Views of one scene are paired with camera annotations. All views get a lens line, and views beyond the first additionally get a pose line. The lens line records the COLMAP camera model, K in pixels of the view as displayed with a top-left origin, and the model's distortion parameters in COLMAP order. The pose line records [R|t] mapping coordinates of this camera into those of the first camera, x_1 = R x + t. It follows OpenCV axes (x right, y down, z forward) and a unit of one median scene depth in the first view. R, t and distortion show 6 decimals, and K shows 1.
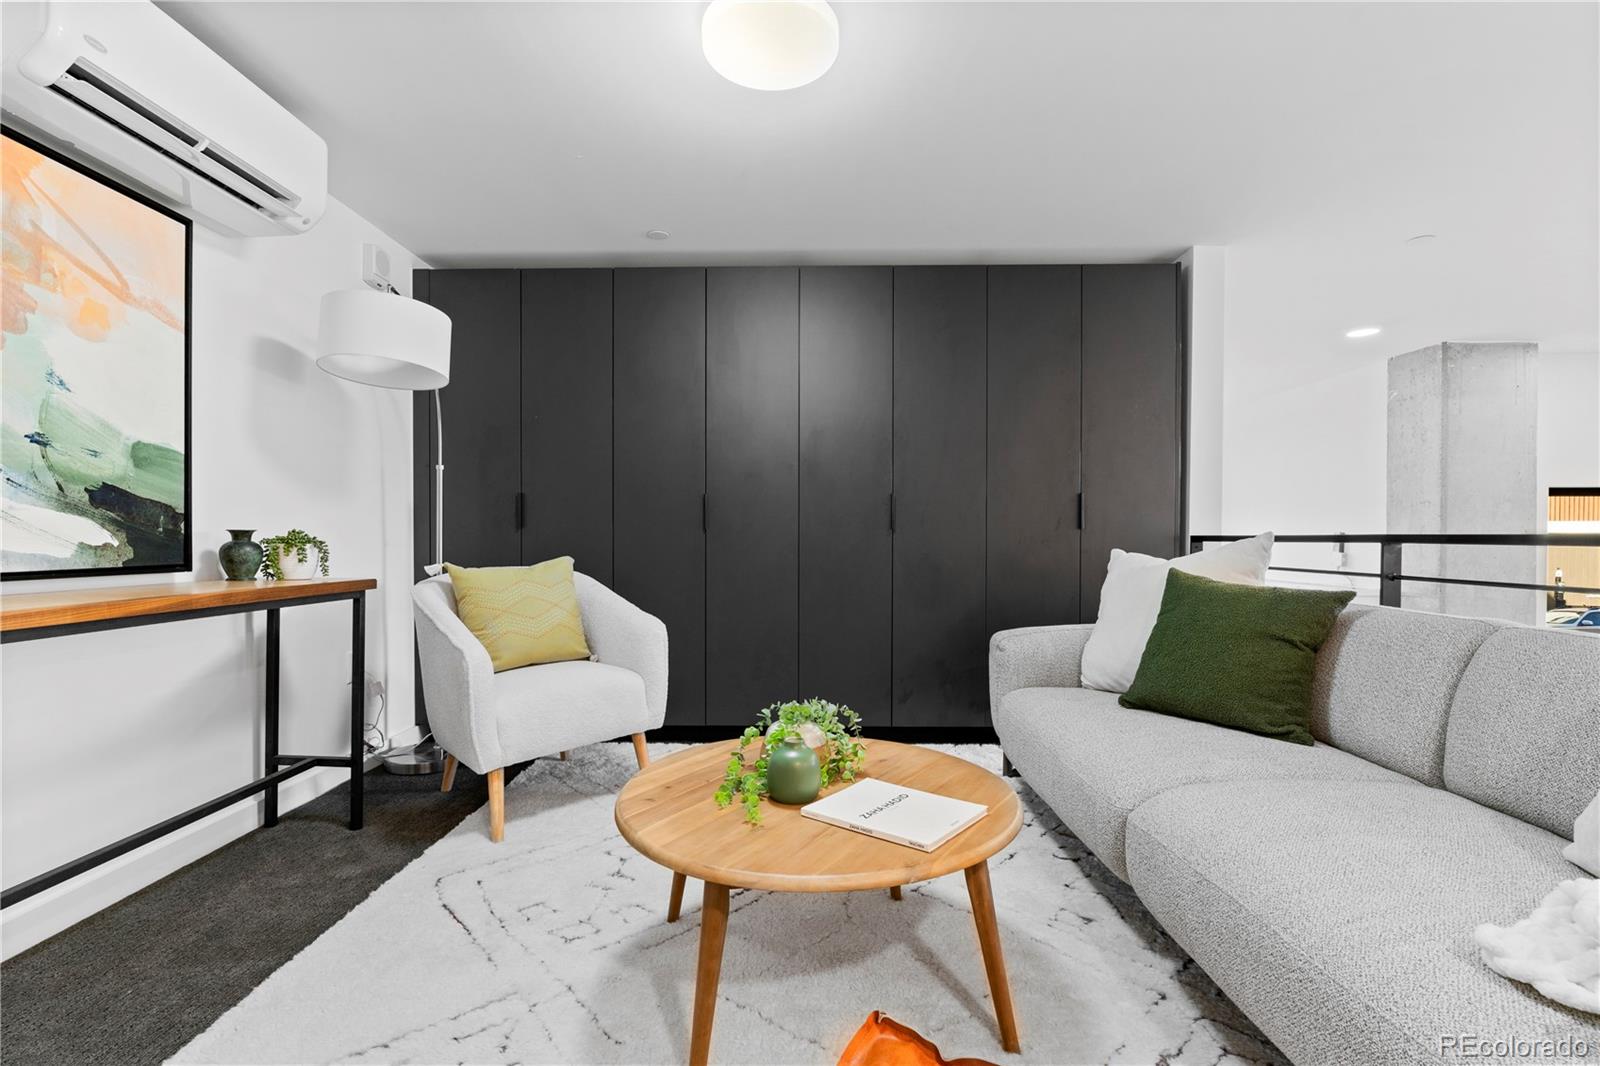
lens RADIAL K [[723.6, 0, 799.8], [0, 723.6, 543.6], [0, 0, 1]] dist [-0.006198, 0.000406]
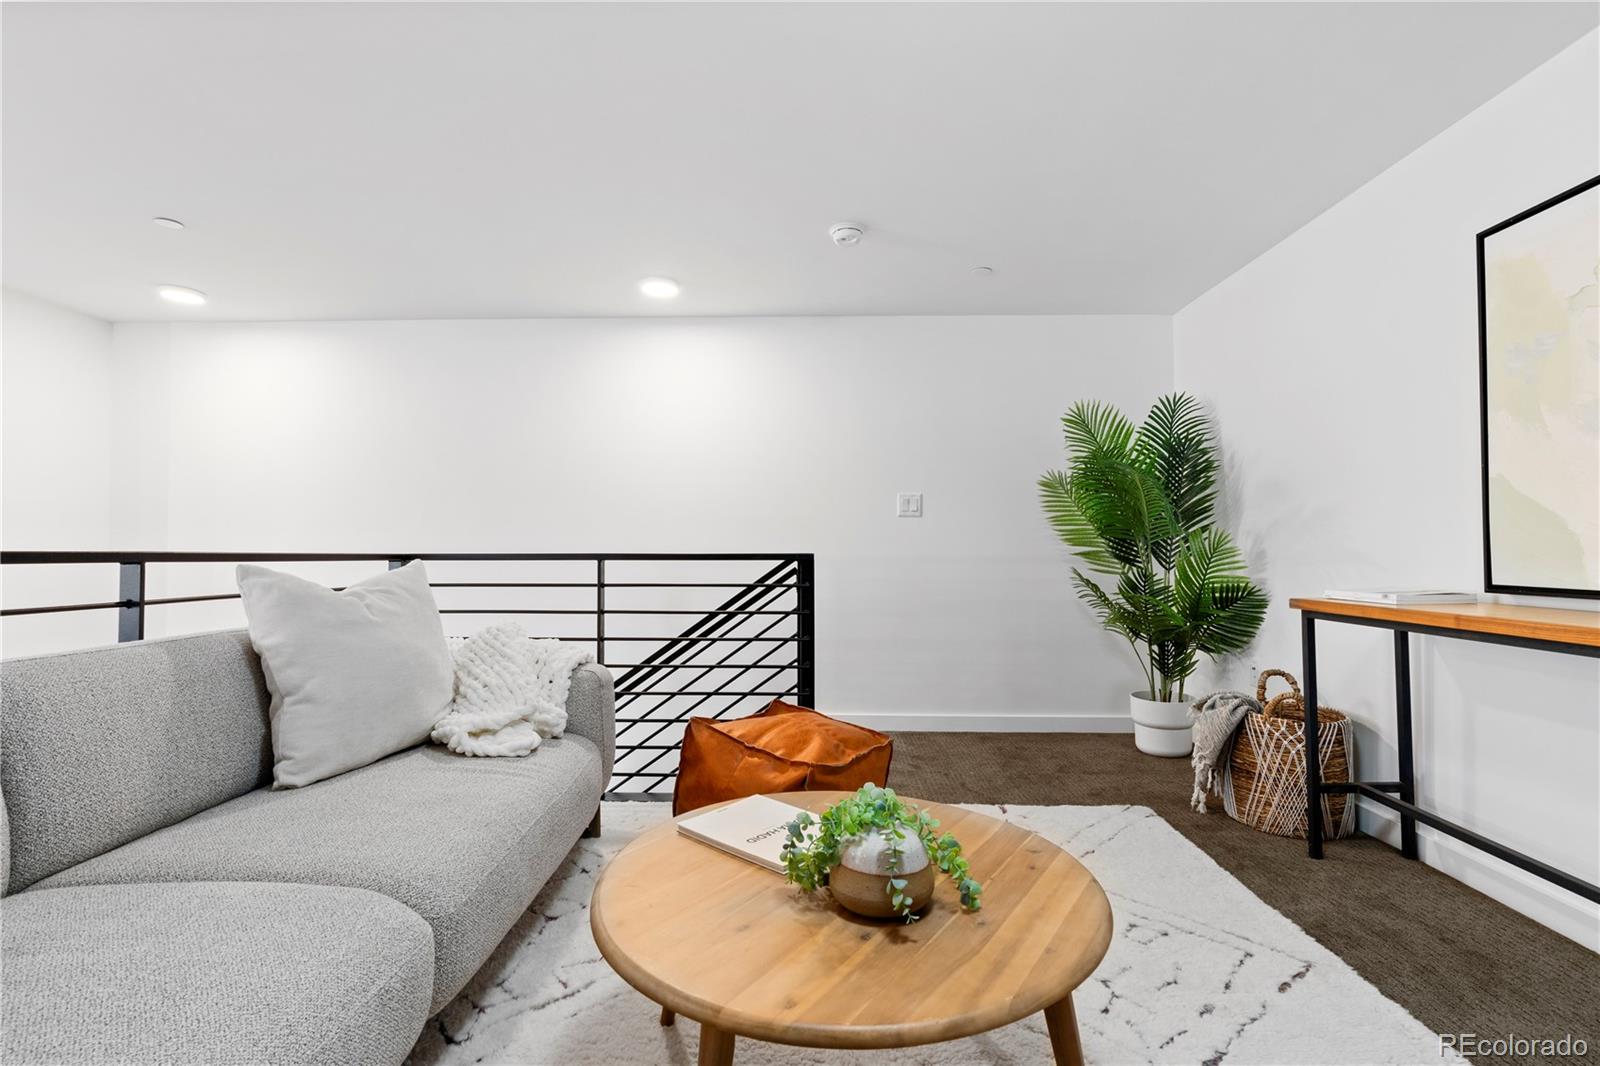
lens RADIAL K [[737.8, 0, 800.0], [0, 737.8, 533.0], [0, 0, 1]] dist [-0.004168, 0.000918]
pose [[-0.999970, -0.003548, 0.006923, 0.074112], [-0.003627, 0.999927, -0.011518, -0.027162], [-0.006881, -0.011542, -0.999910, 1.862556]]
